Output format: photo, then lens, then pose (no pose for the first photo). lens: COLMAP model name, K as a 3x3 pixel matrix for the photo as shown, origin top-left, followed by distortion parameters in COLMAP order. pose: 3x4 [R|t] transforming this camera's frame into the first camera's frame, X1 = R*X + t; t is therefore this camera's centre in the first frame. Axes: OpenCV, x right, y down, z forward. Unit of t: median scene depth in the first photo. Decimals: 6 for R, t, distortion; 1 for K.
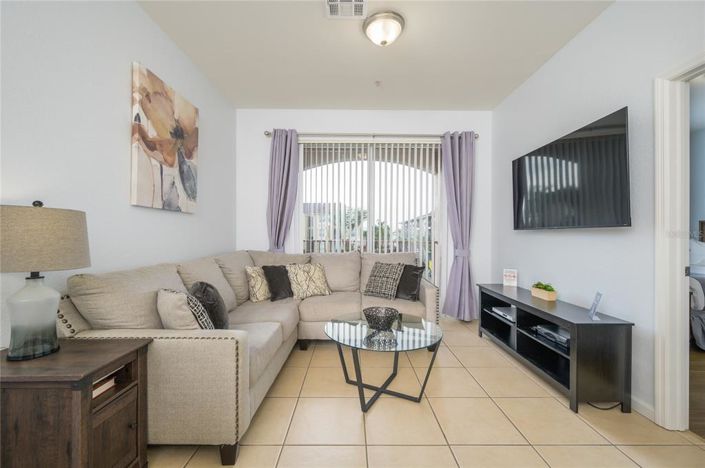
lens RADIAL K [[278.9, 0, 353.7], [0, 278.9, 234.6], [0, 0, 1]] dist [-0.003472, -0.000051]
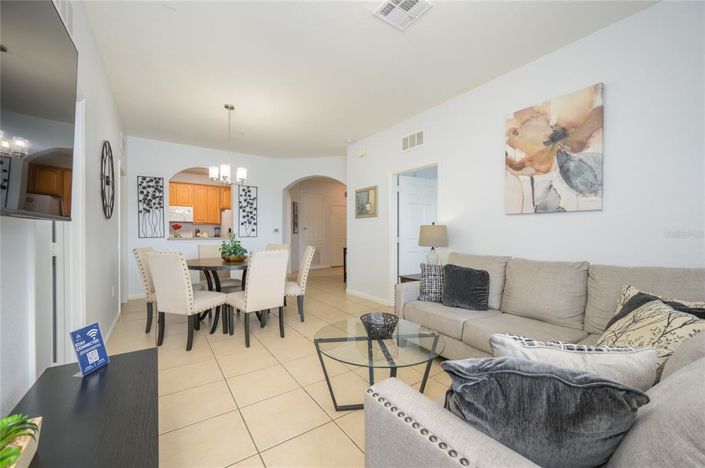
lens RADIAL K [[278.9, 0, 356.0], [0, 278.9, 235.4], [0, 0, 1]] dist [-0.003472, -0.000051]
pose [[-0.818706, -0.002519, -0.574208, 0.573447], [-0.005452, 0.999979, 0.003387, 0.003281], [0.574187, 0.005903, -0.818703, 1.428821]]
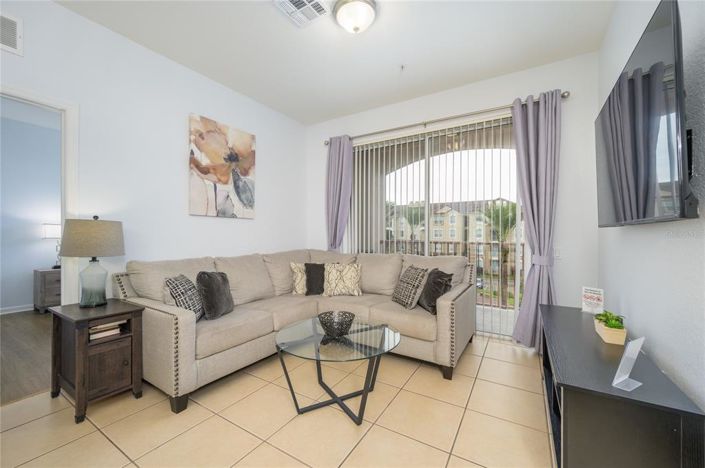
lens RADIAL K [[278.9, 0, 353.3], [0, 278.9, 234.3], [0, 0, 1]] dist [-0.003472, -0.000051]
pose [[0.850245, -0.003664, -0.526375, 0.542068], [0.001965, 0.999991, -0.003787, 0.000861], [0.526384, 0.002185, 0.850244, 0.189344]]
